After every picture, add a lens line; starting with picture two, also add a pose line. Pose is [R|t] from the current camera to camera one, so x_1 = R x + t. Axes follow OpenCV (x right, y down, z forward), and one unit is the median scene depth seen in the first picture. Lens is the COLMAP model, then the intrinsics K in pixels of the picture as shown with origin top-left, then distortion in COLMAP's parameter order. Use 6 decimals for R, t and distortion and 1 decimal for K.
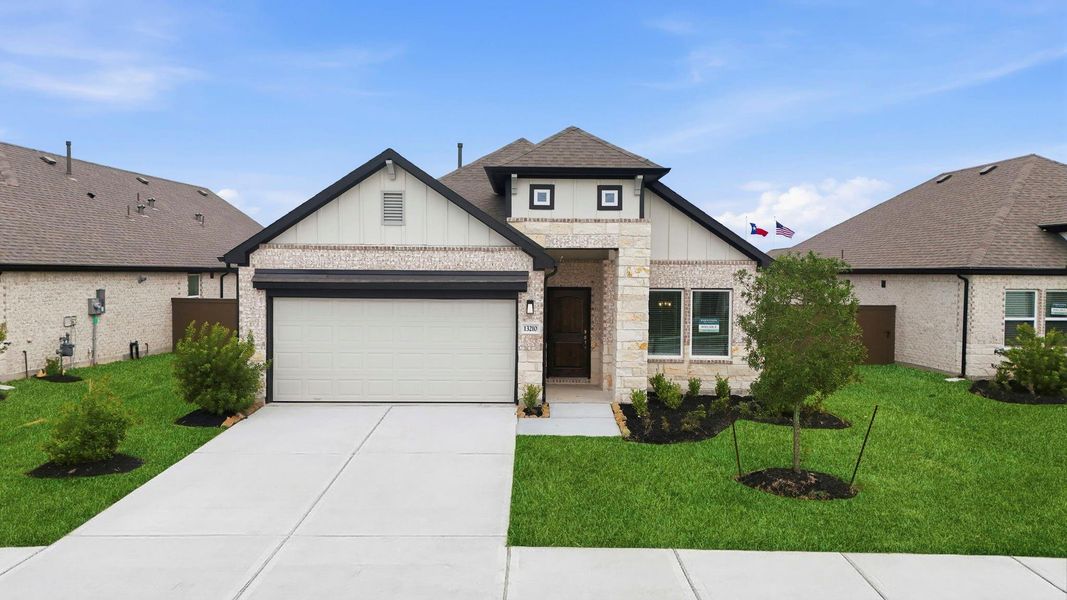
lens RADIAL K [[718.4, 0, 539.7], [0, 718.4, 273.3], [0, 0, 1]] dist [-0.000043, -0.002747]
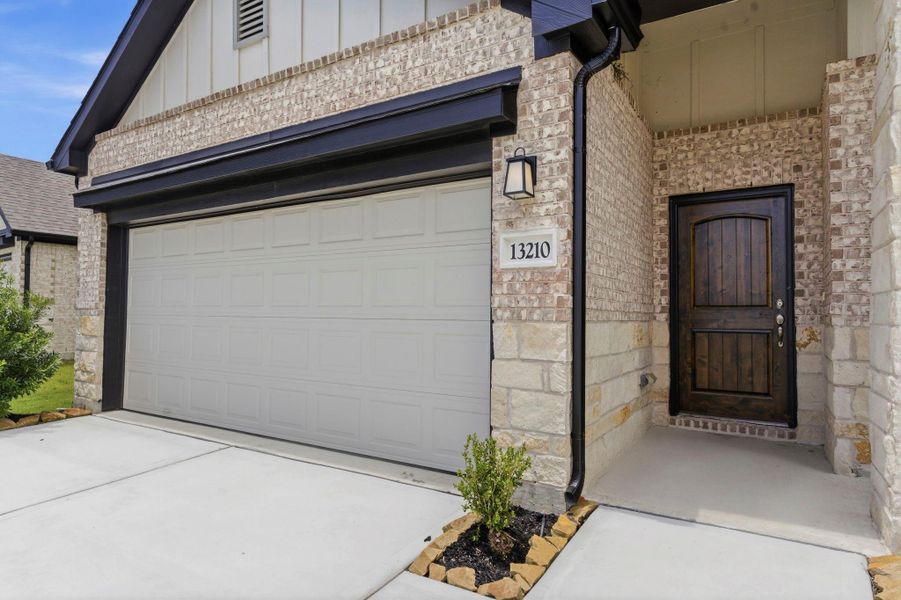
lens RADIAL K [[529.2, 0, 450.5], [0, 529.2, 300.0], [0, 0, 1]] dist [-0.003453, -0.000529]
pose [[0.844396, -0.014586, -0.535521, 0.078953], [-0.000346, 0.999614, -0.027773, 0.103945], [0.535719, 0.023637, 0.844065, 0.790284]]
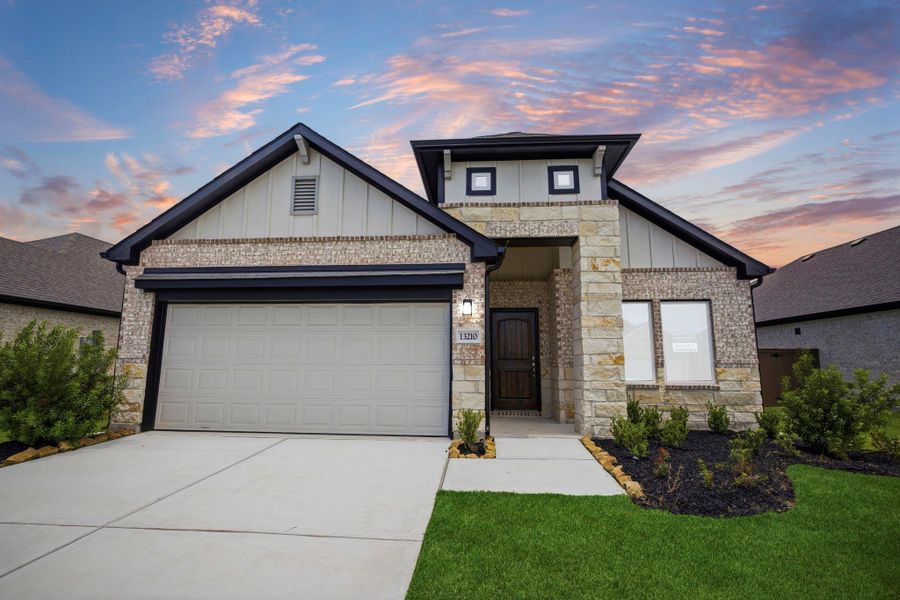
lens RADIAL K [[419.1, 0, 450.0], [0, 419.1, 300.0], [0, 0, 1]] dist [-0.023261, 0.000264]
pose [[0.996189, -0.016113, -0.085725, 0.006620], [0.002636, 0.987902, -0.155060, 0.107559], [0.087187, 0.154243, 0.984179, 0.550291]]
